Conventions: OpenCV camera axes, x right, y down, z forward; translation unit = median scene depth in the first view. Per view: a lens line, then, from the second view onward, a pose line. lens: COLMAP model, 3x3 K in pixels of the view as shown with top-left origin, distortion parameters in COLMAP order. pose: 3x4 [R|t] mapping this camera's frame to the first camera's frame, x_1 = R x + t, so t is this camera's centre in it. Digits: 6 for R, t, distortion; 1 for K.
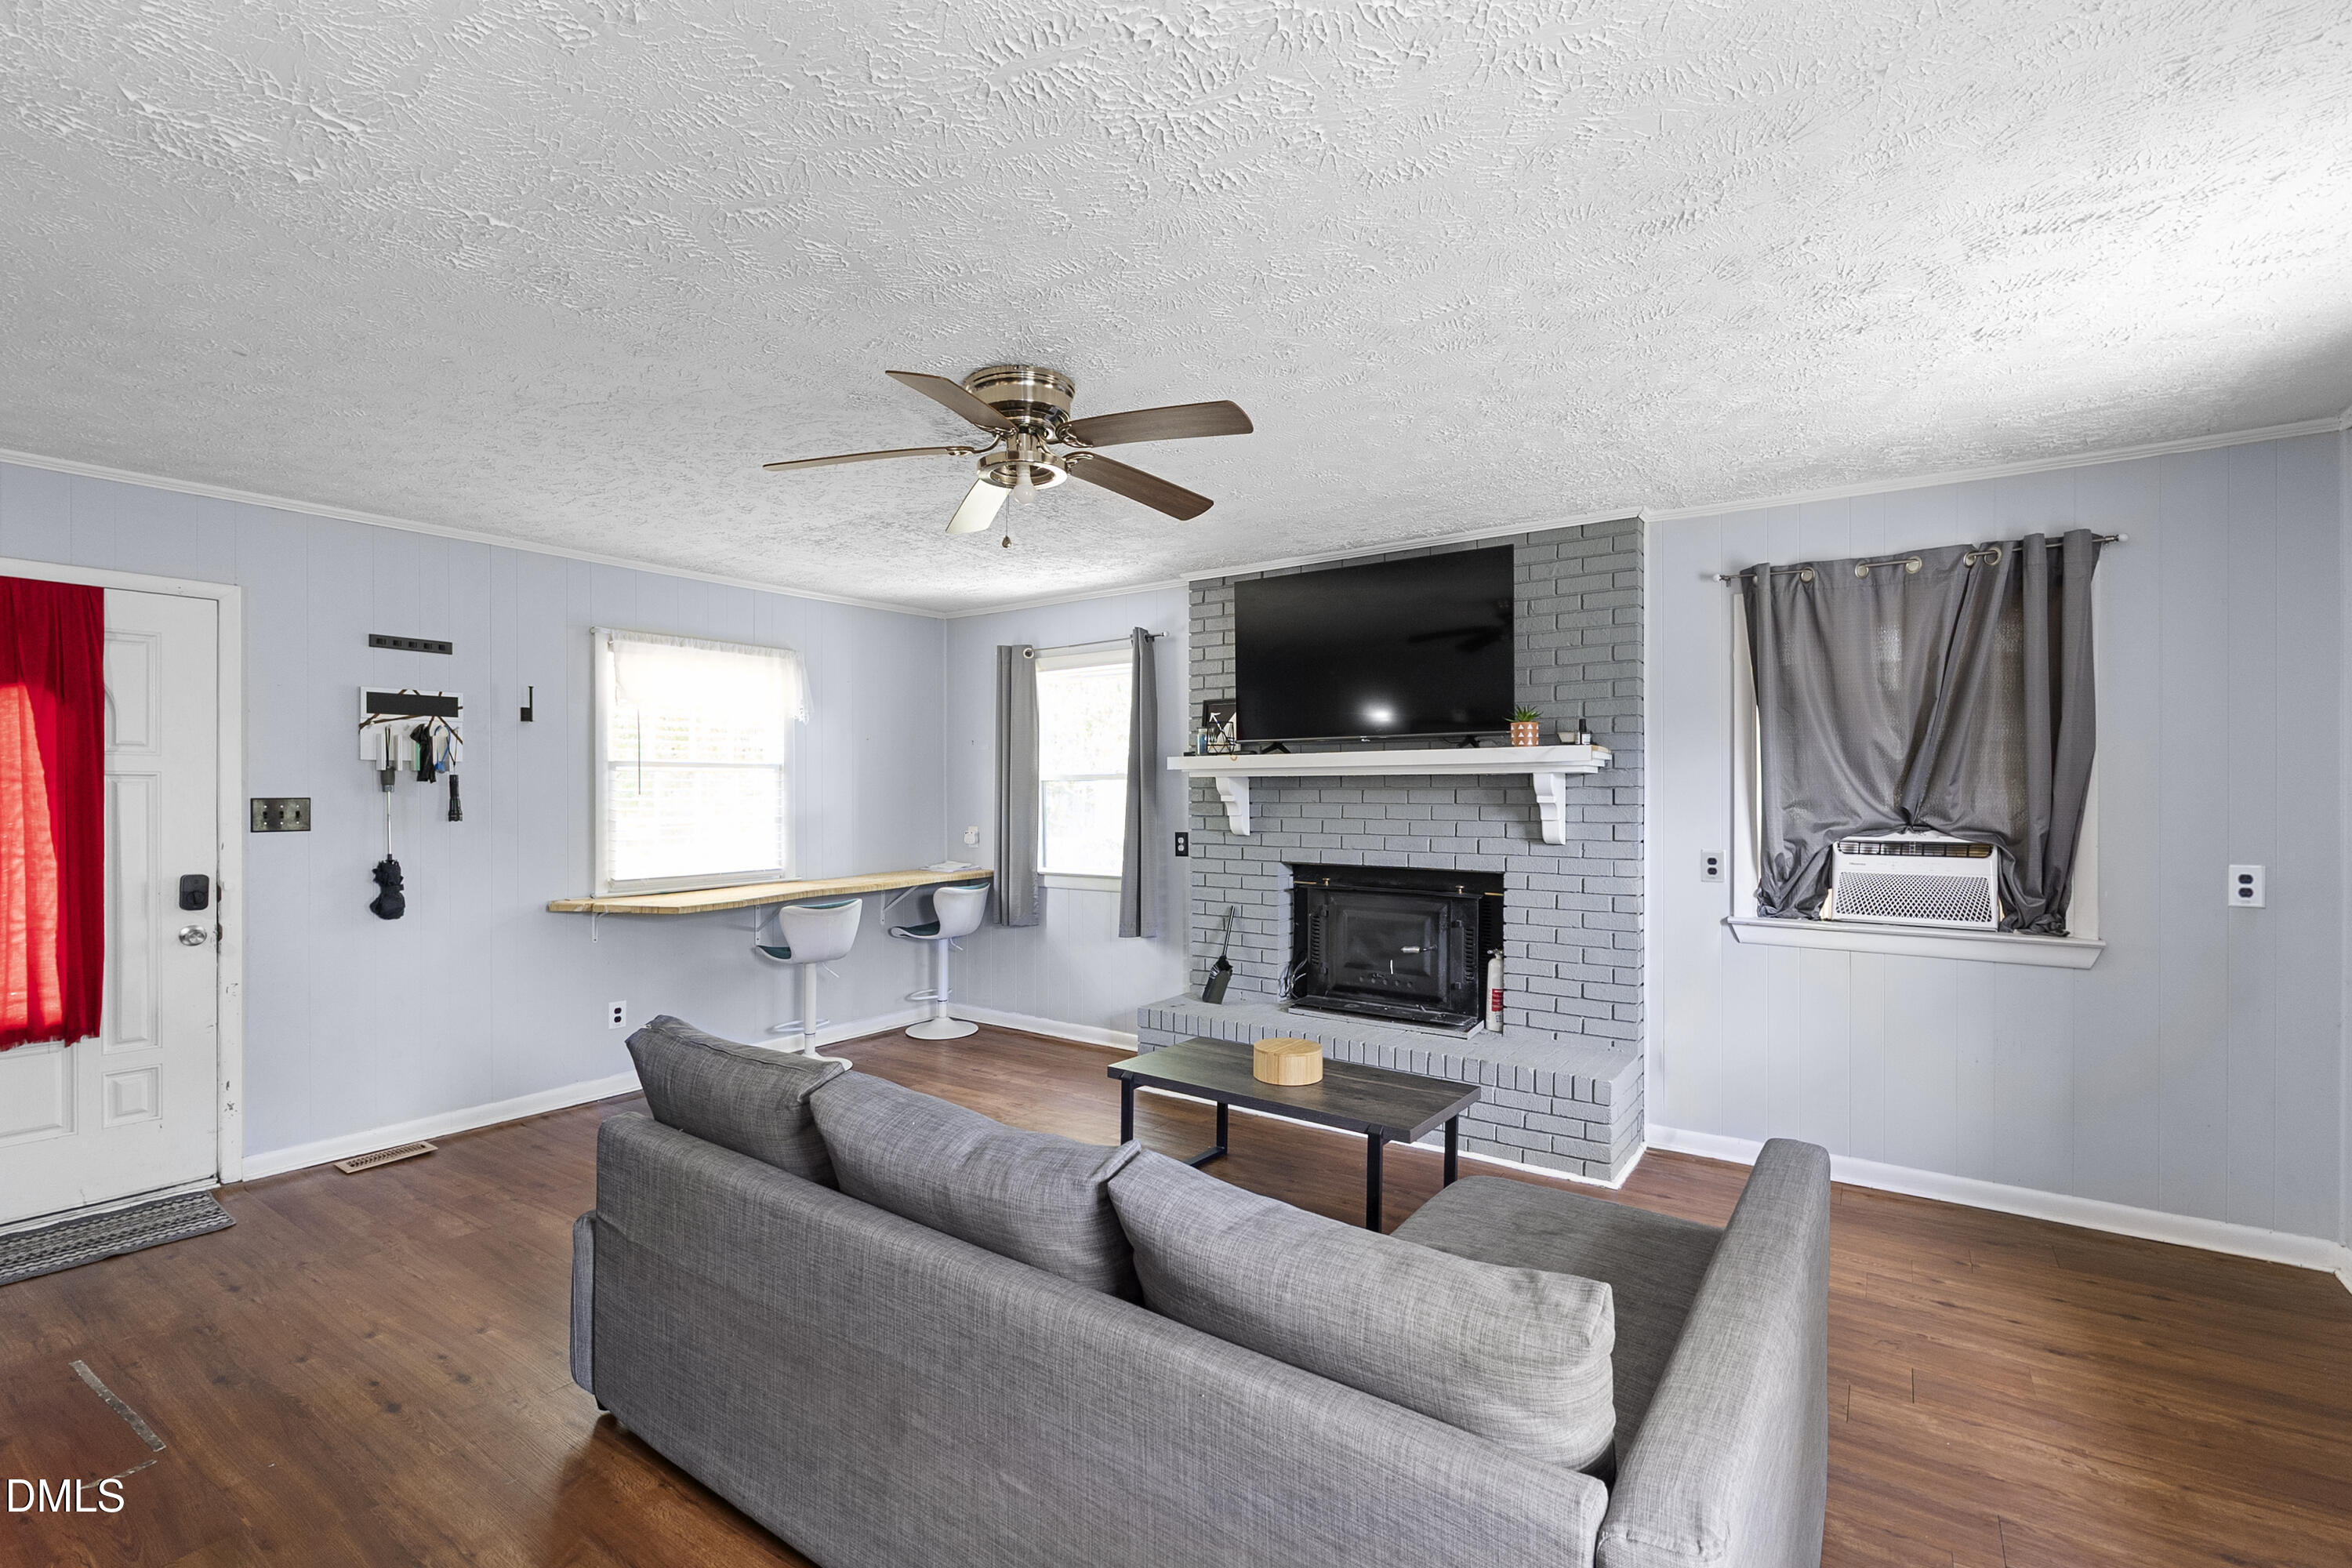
lens RADIAL K [[1088.0, 0, 1128.3], [0, 1088.0, 791.4], [0, 0, 1]] dist [-0.001503, -0.000288]
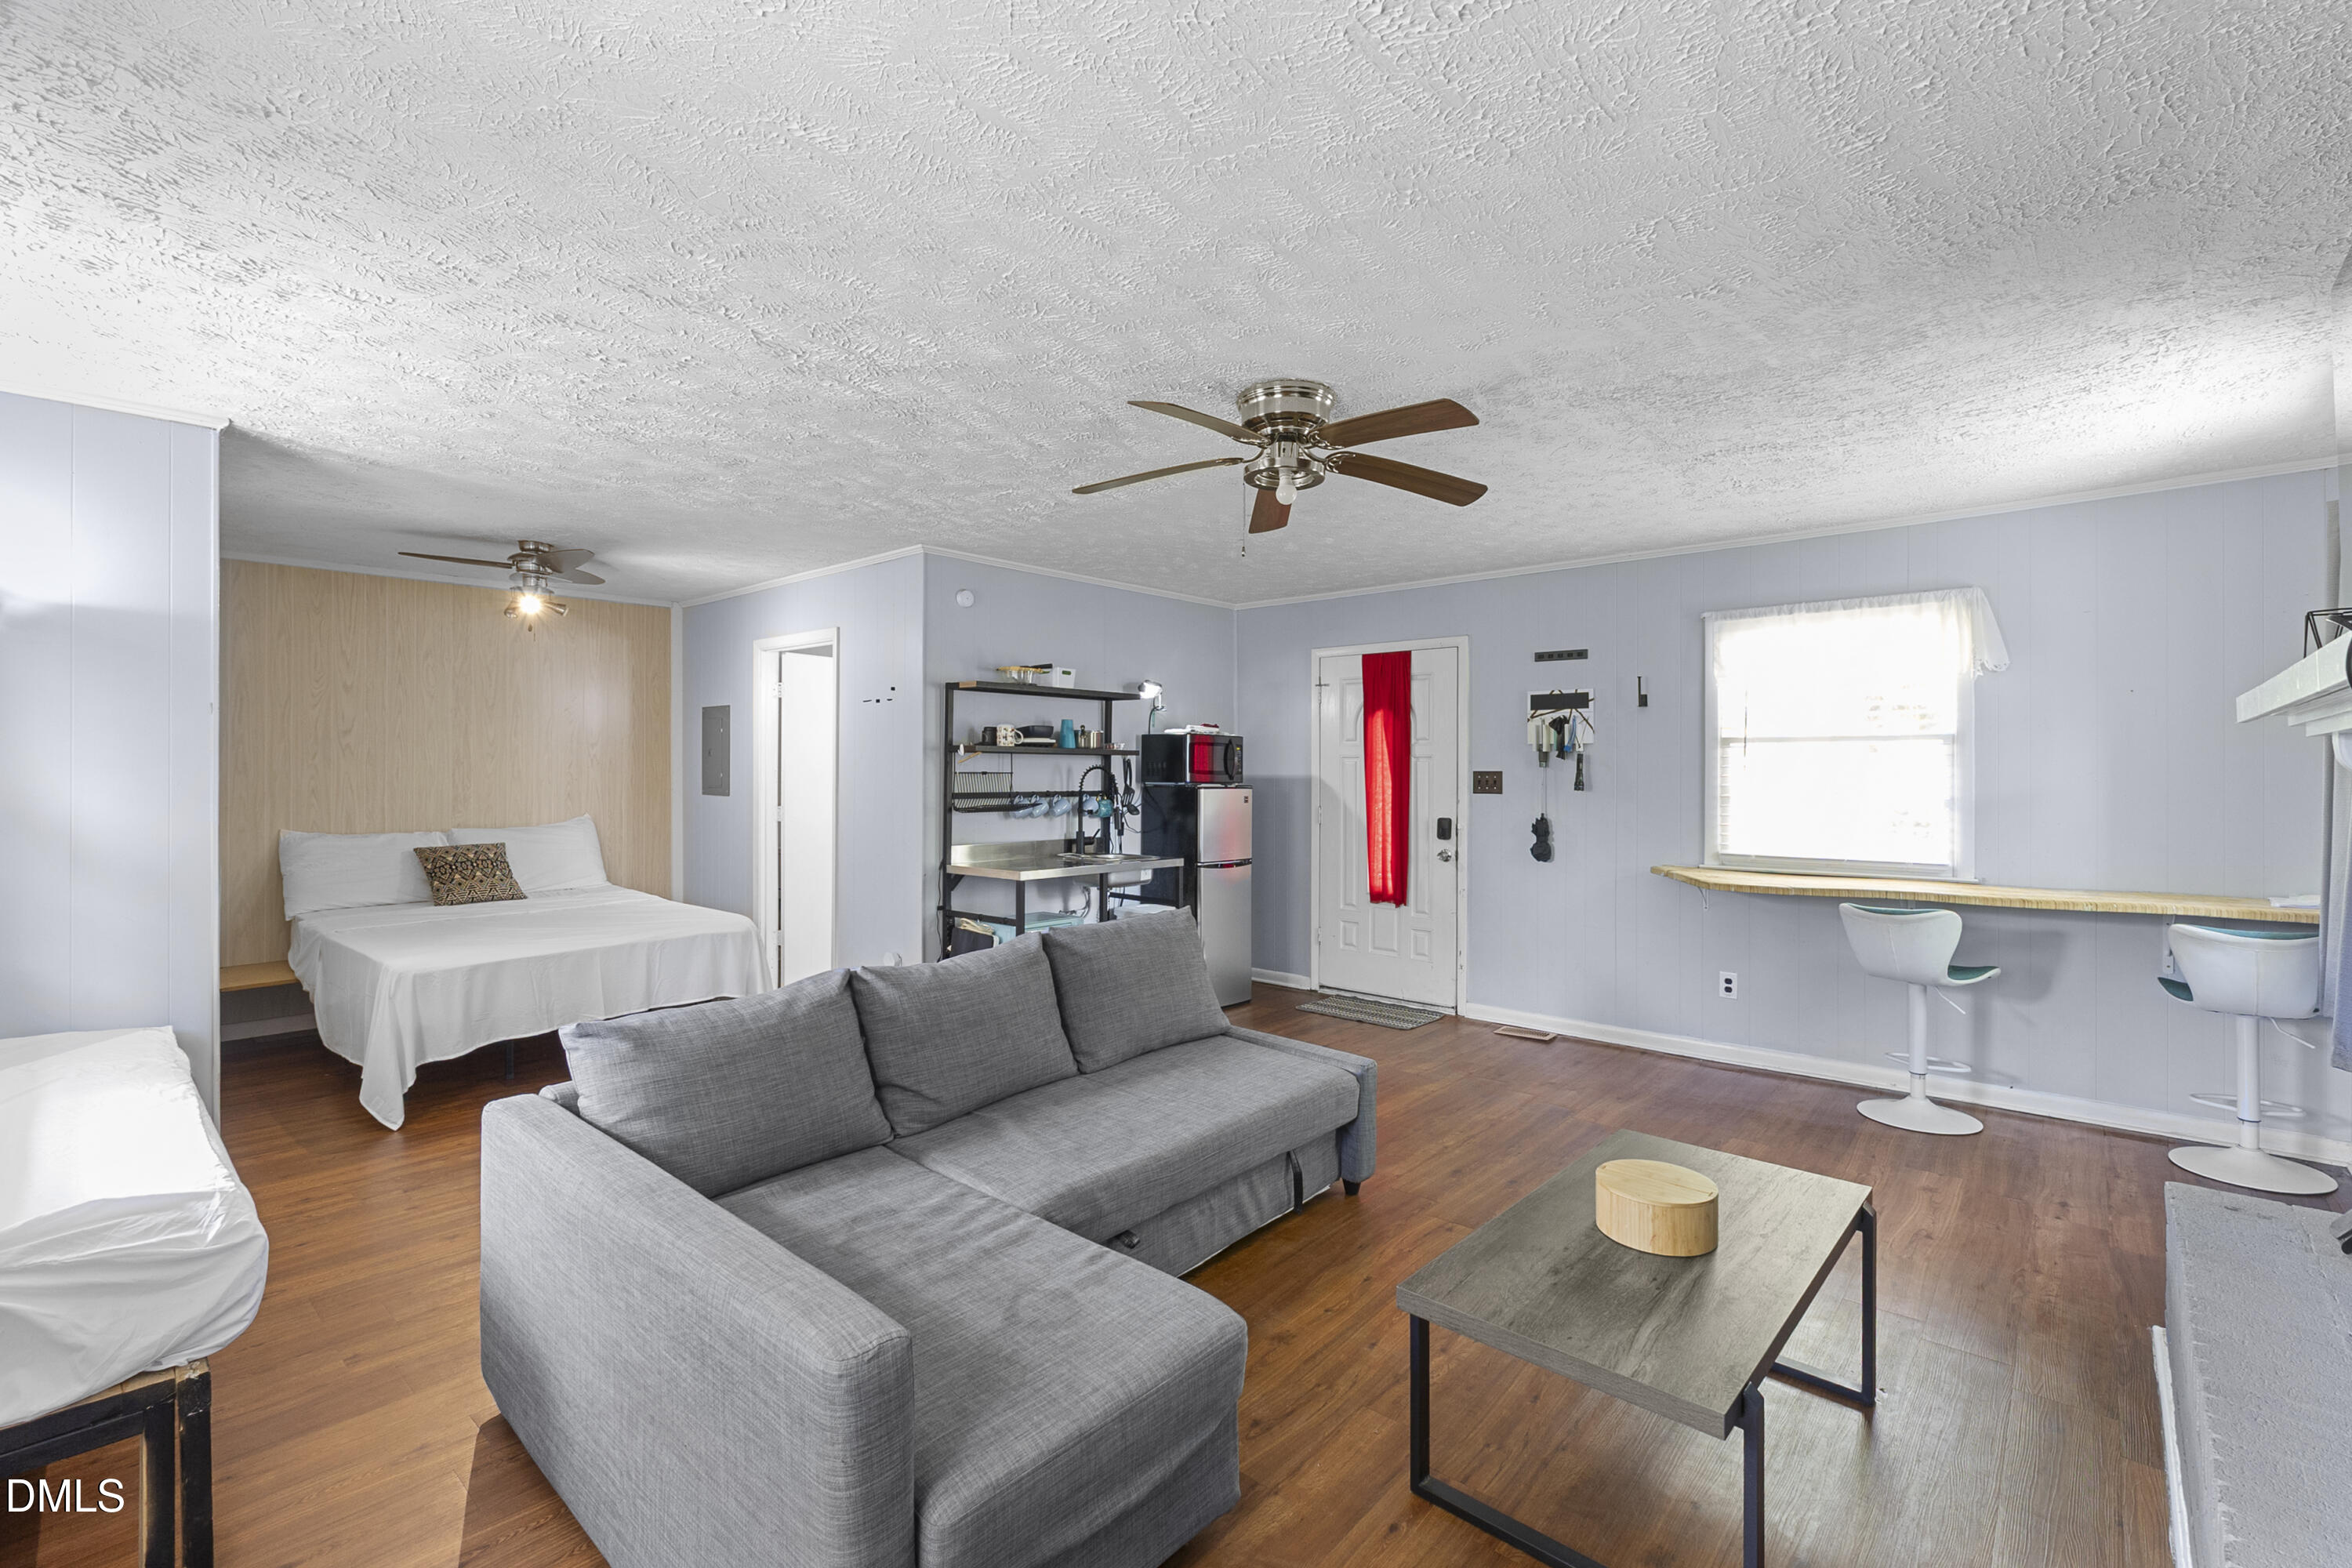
lens RADIAL K [[1026.8, 0, 1181.2], [0, 1026.8, 772.8], [0, 0, 1]] dist [0.000789, -0.000762]
pose [[-0.088160, 0.005468, -0.996091, 0.613133], [-0.003646, 0.999976, 0.005812, 0.001500], [0.996100, 0.004144, -0.088138, 0.641963]]
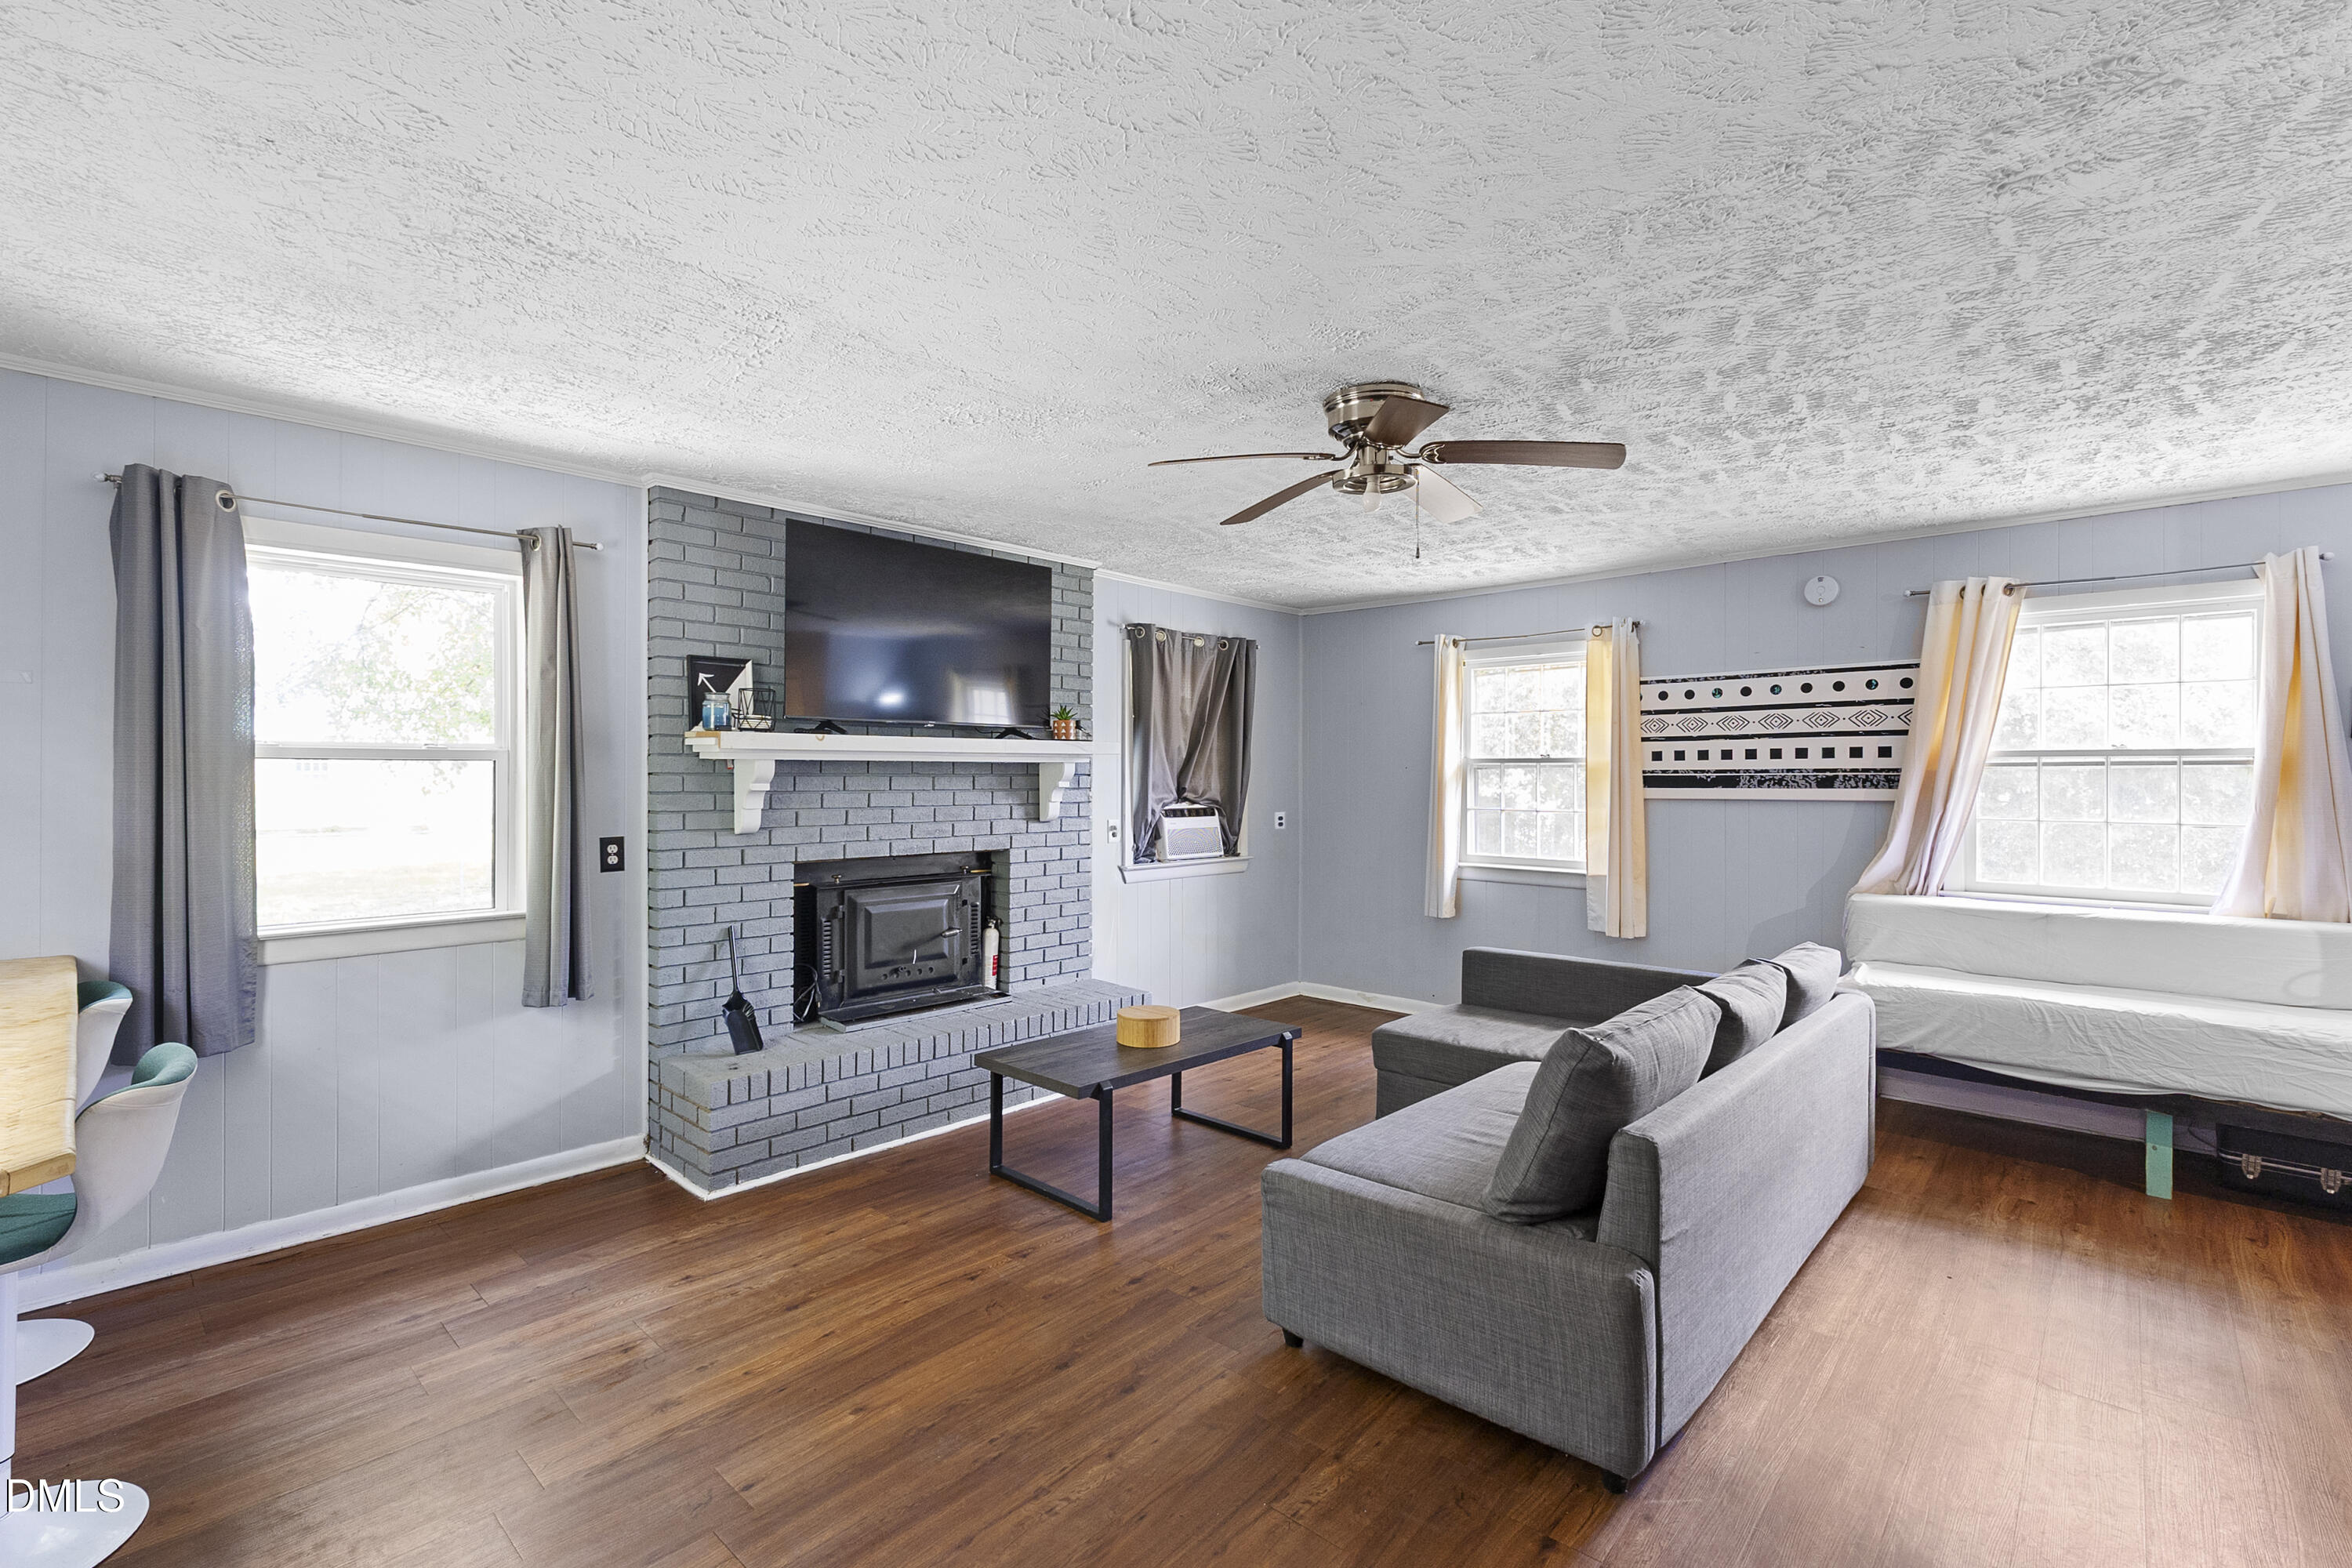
lens RADIAL K [[1026.8, 0, 1181.2], [0, 1026.8, 772.8], [0, 0, 1]] dist [0.000789, -0.000762]
pose [[0.112406, 0.005168, 0.993649, -0.693612], [0.001673, 0.999984, -0.005390, 0.000918], [-0.993661, 0.002268, 0.112395, 0.698399]]
